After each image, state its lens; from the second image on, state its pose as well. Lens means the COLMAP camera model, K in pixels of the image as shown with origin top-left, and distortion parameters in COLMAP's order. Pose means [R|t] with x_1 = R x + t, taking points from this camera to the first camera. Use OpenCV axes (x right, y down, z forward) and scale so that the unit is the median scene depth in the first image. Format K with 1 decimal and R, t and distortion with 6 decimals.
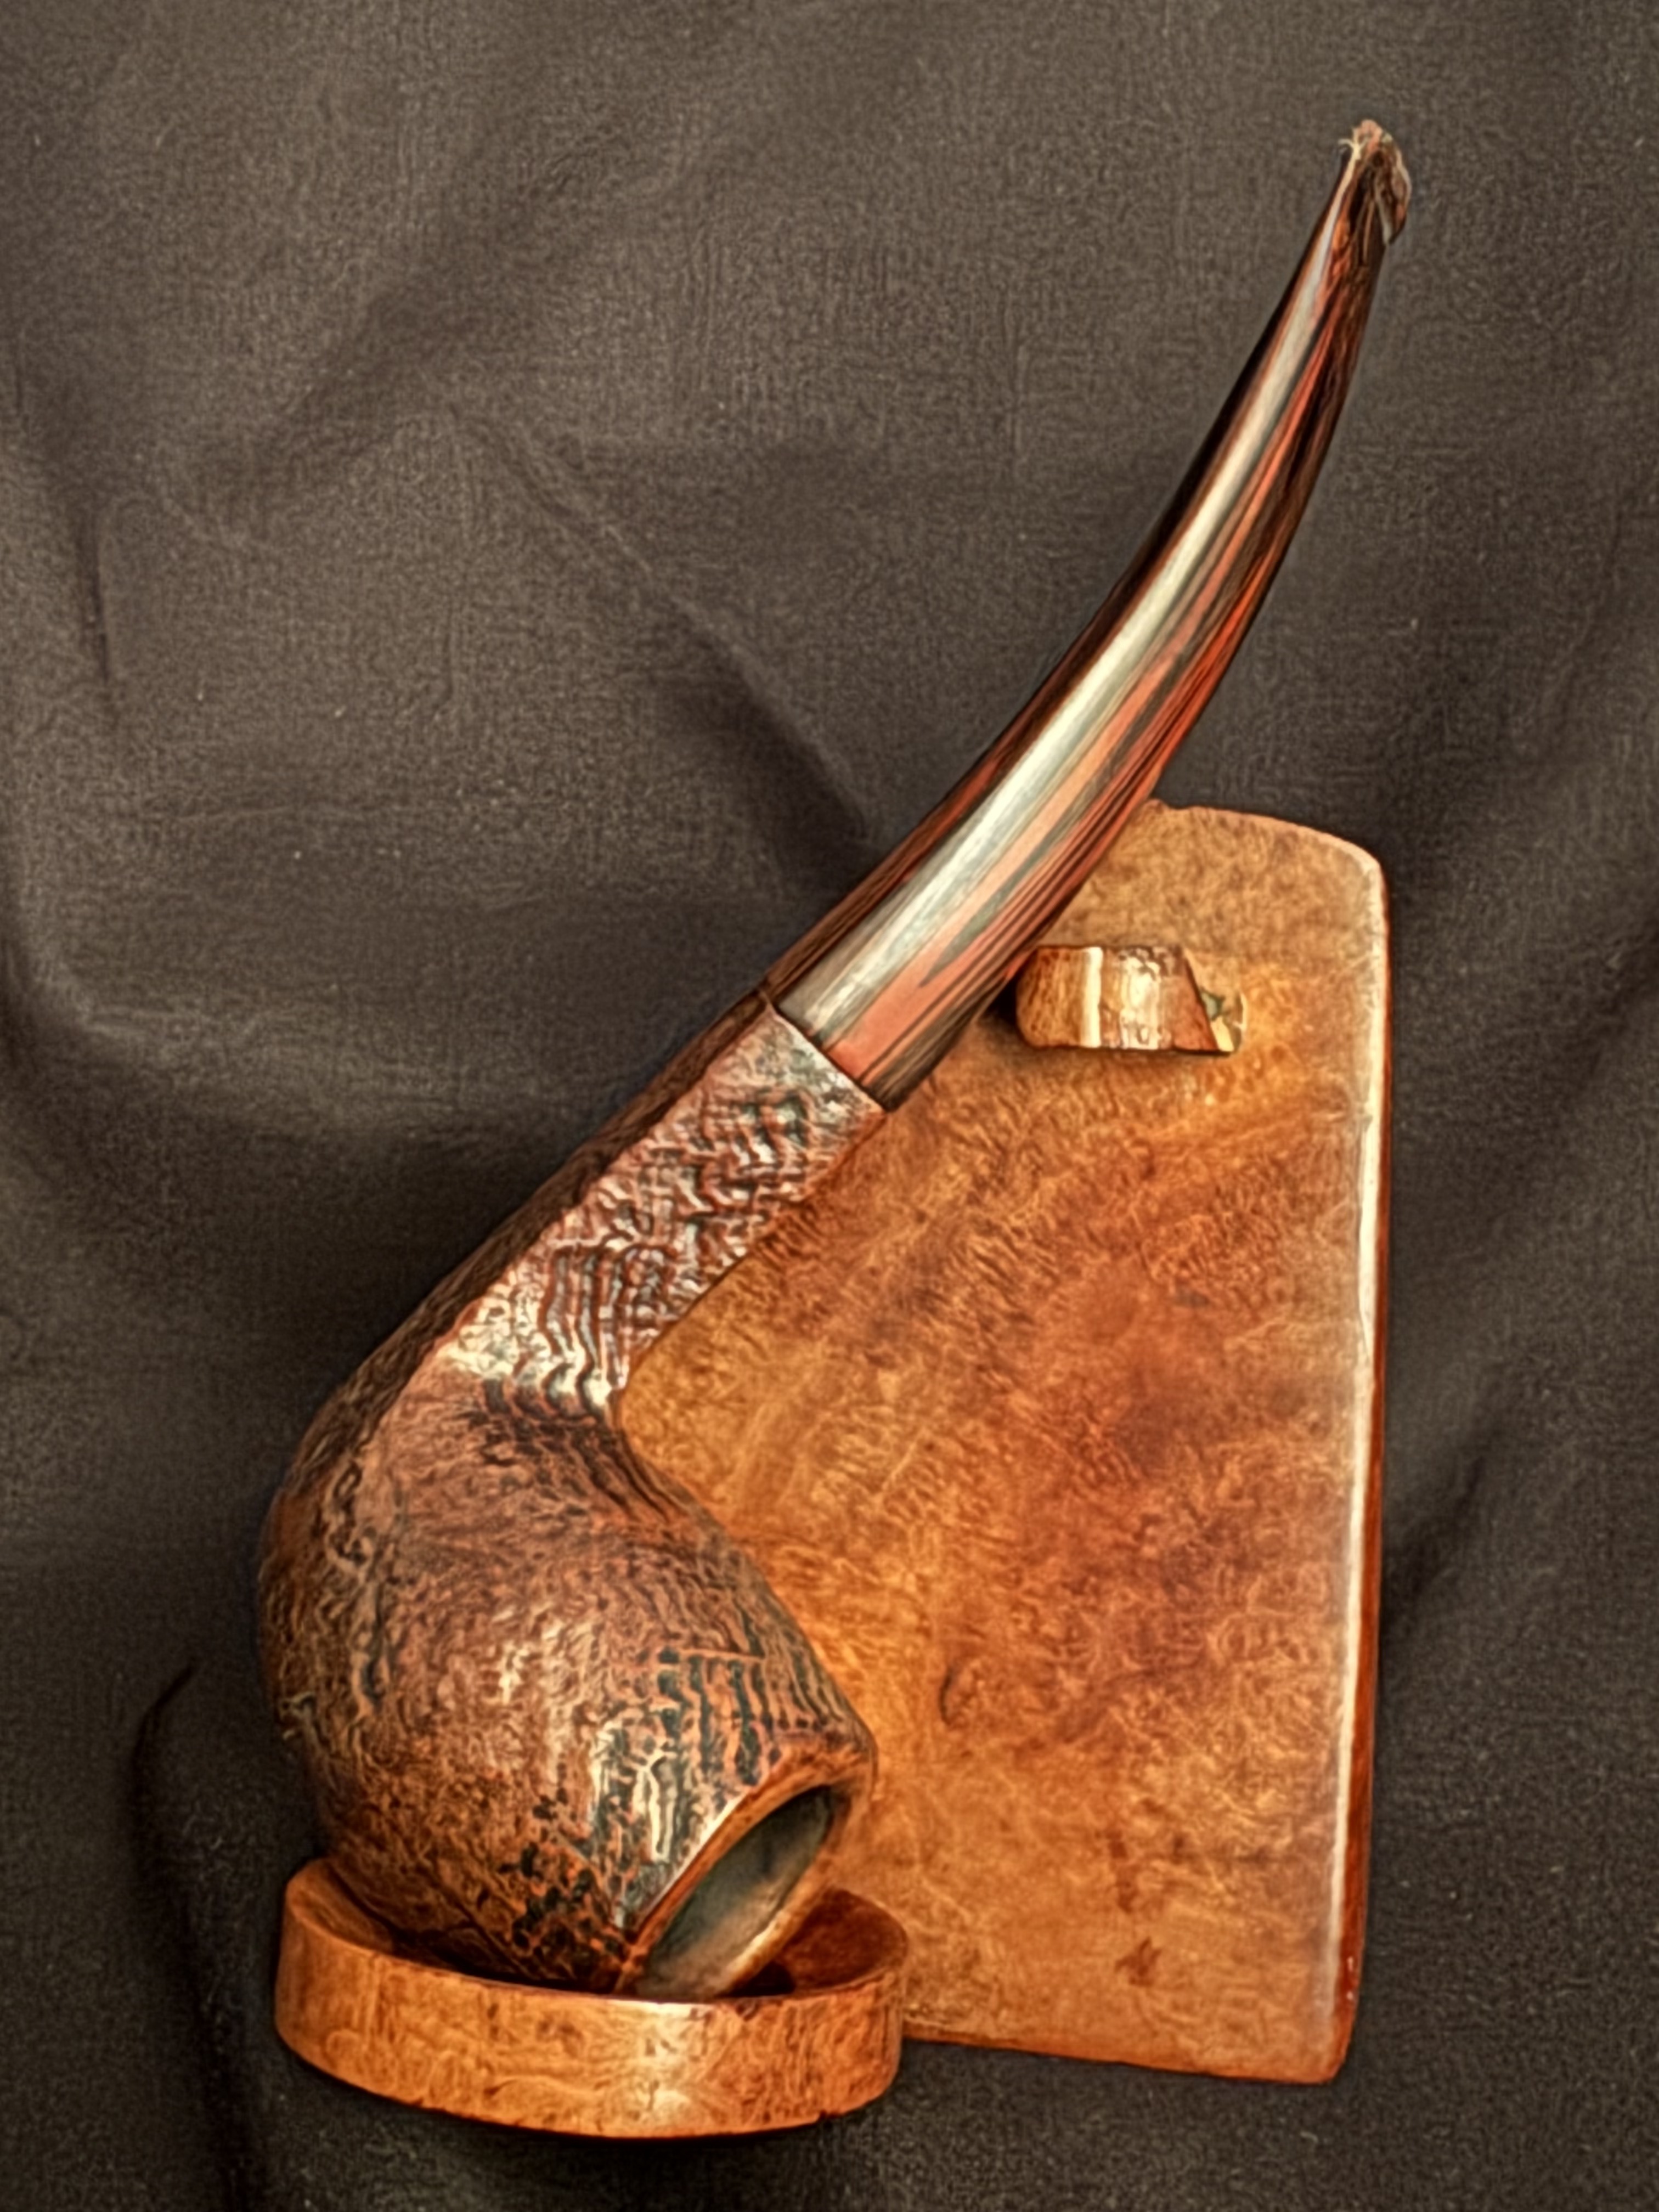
lens RADIAL K [[2733.4, 0, 828.5], [0, 2733.4, 947.0], [0, 0, 1]] dist [0.007834, 0.000000]
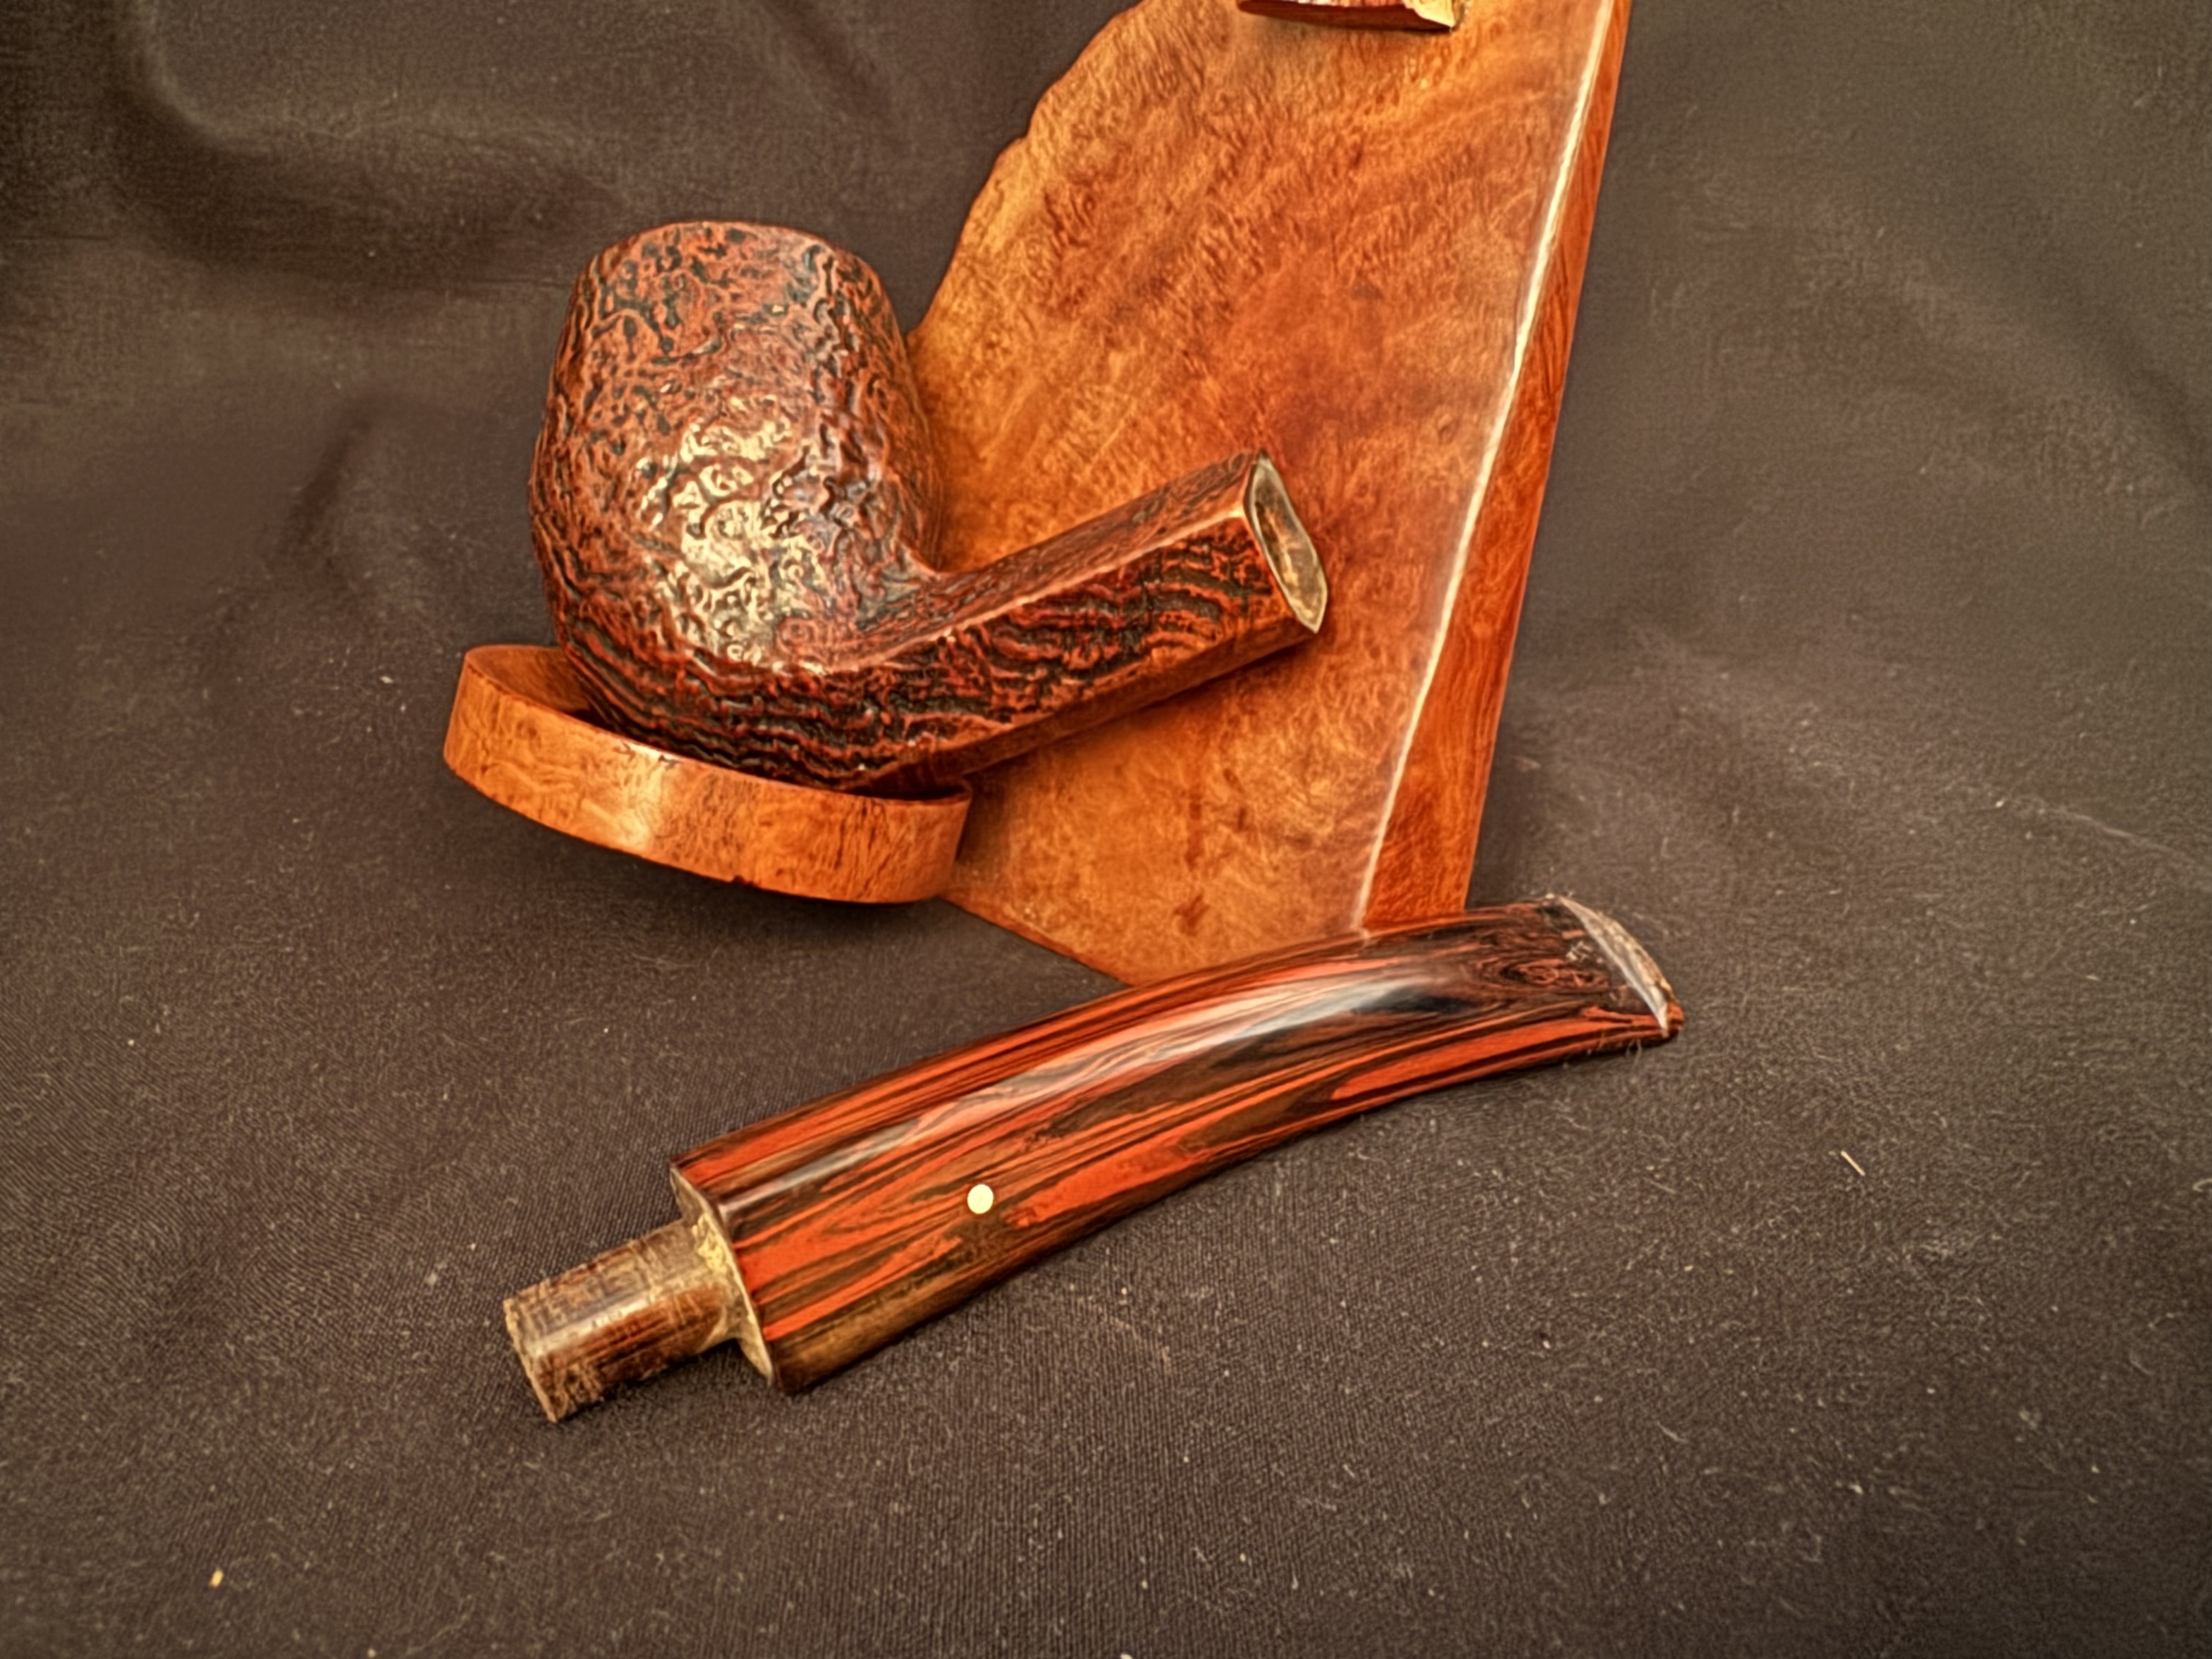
lens RADIAL K [[1901.7, 0, 963.2], [0, 1901.7, 834.0], [0, 0, 1]] dist [-0.009808, -0.020915]
pose [[0.822487, 0.229289, -0.520521, 0.411984], [-0.136634, 0.967997, 0.210505, 0.192590], [0.552129, -0.102017, 0.827494, 0.332148]]
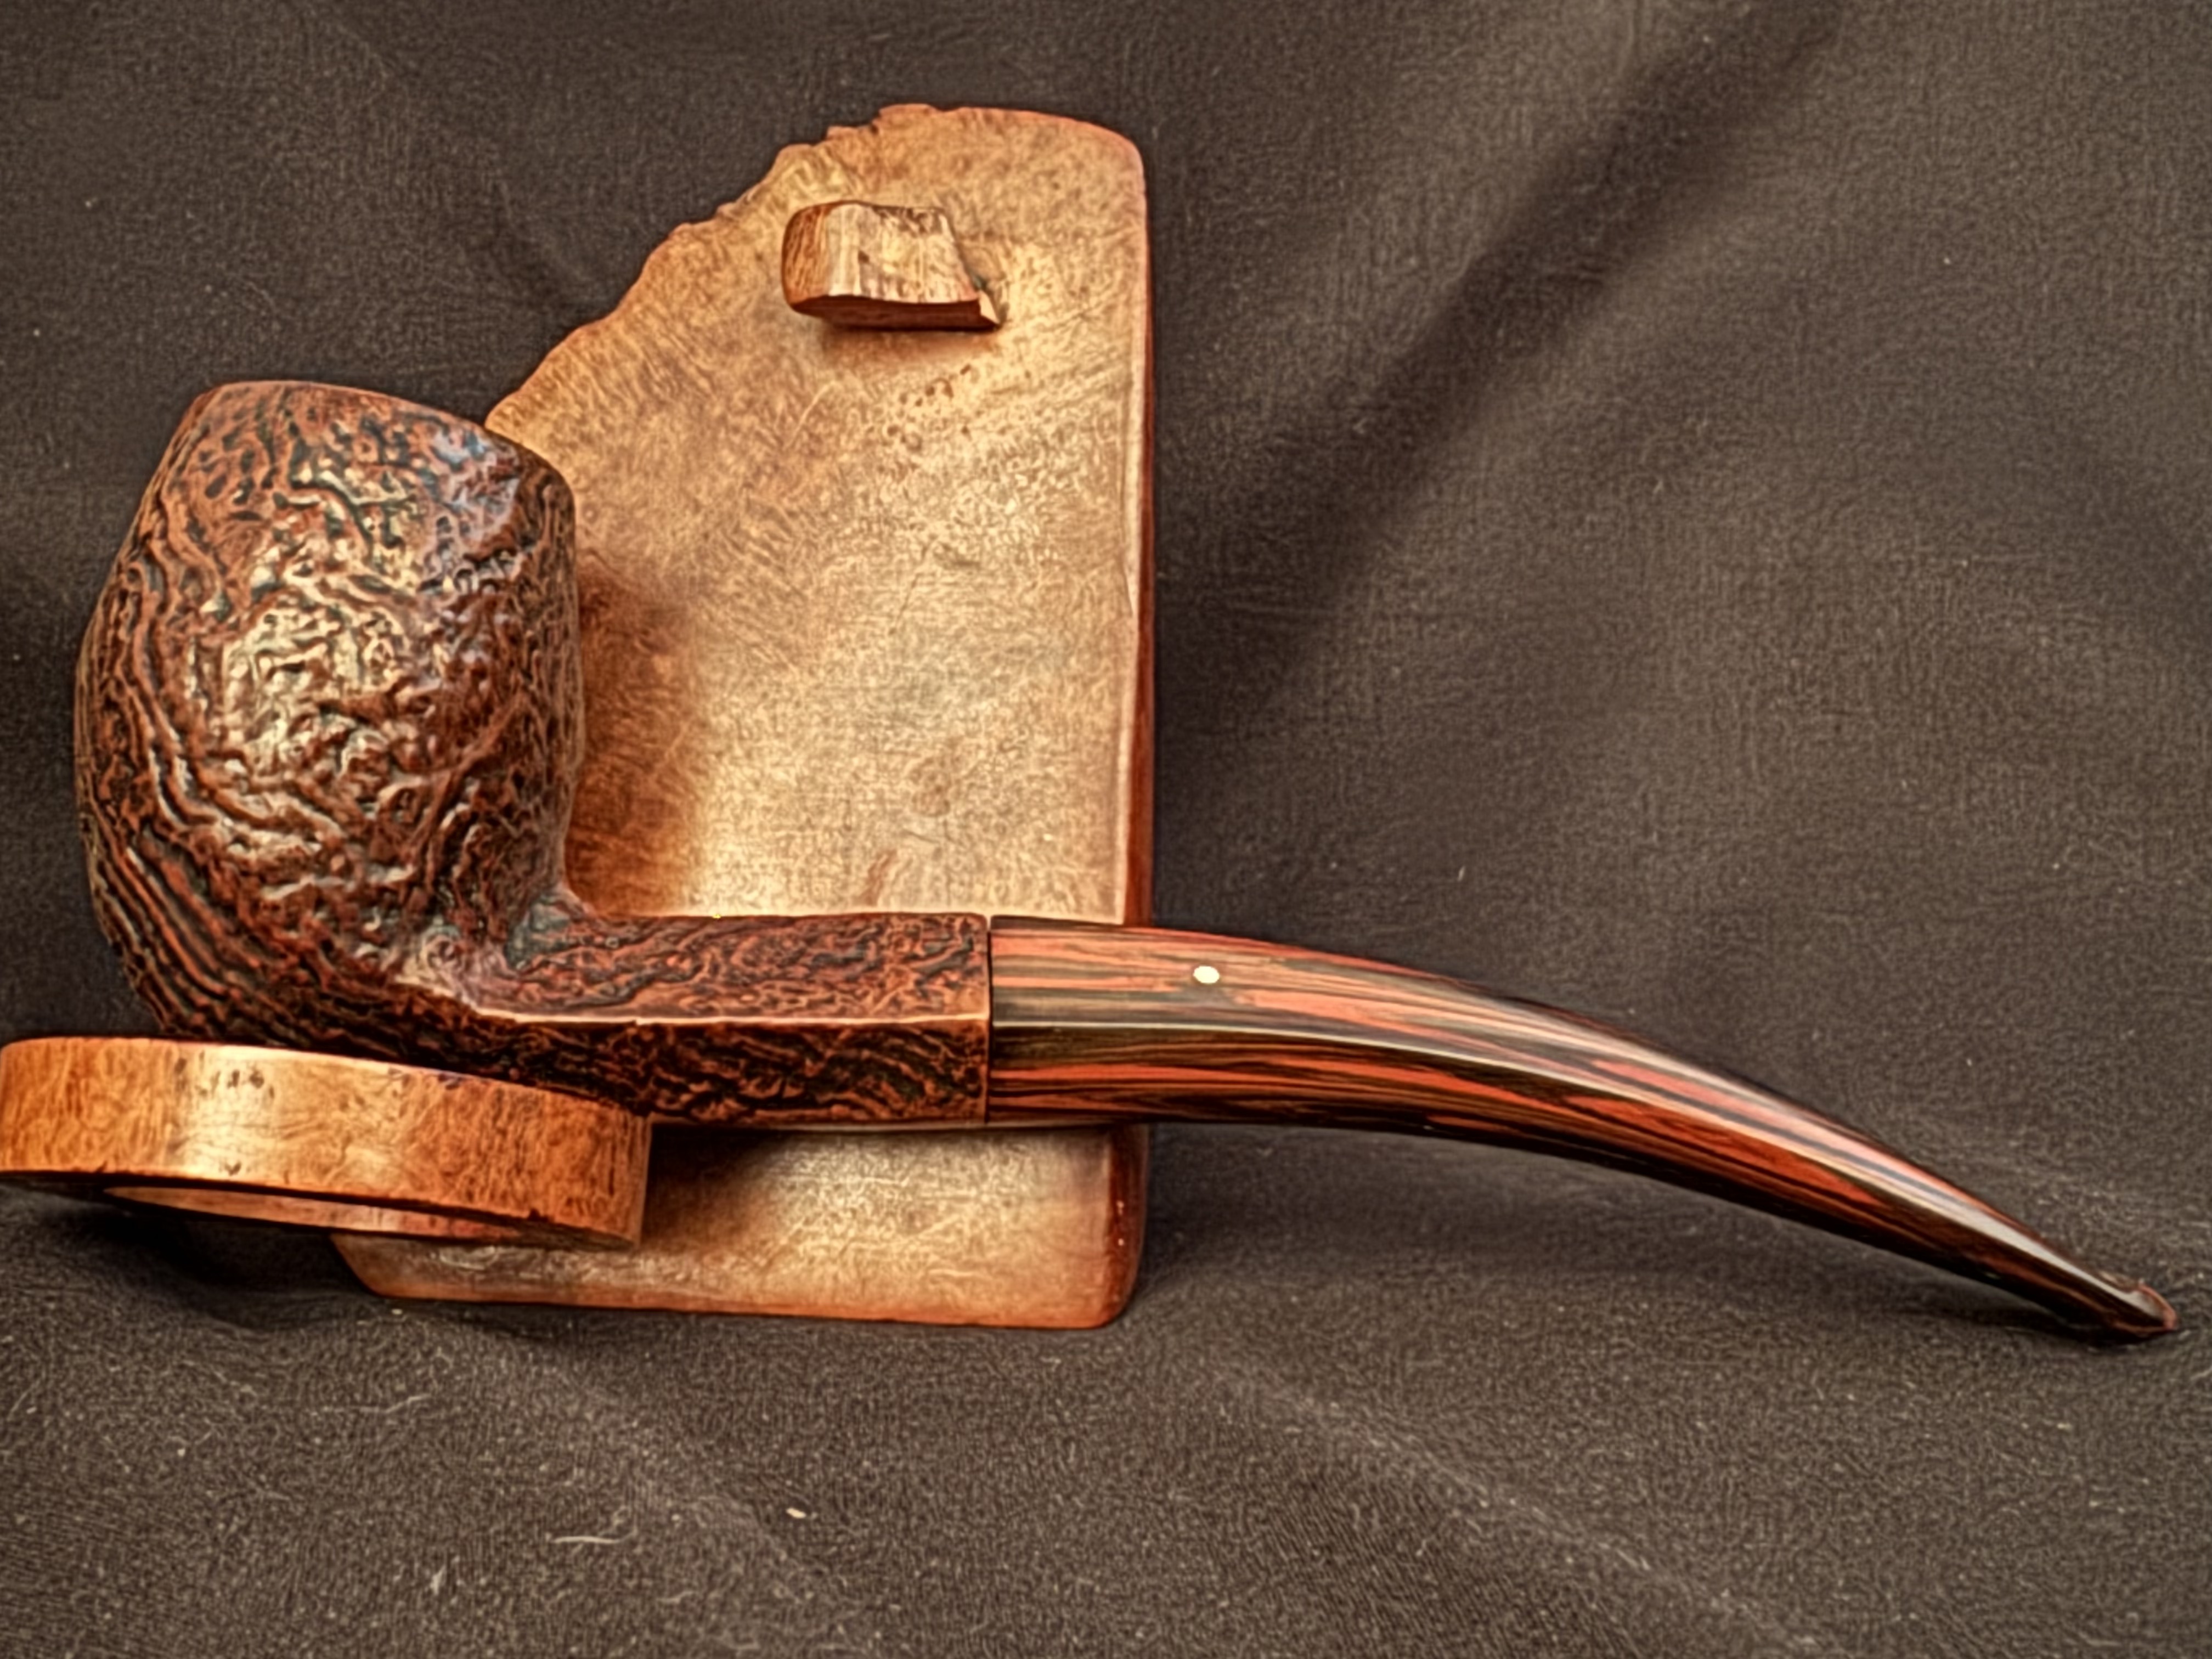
lens RADIAL K [[2596.8, 0, 948.4], [0, 2596.8, 852.7], [0, 0, 1]] dist [0.002741, 0.000000]
pose [[0.999547, -0.003643, 0.029876, 0.099158], [0.007182, 0.992841, -0.119225, 0.347508], [-0.029228, 0.119386, 0.992418, 0.058879]]
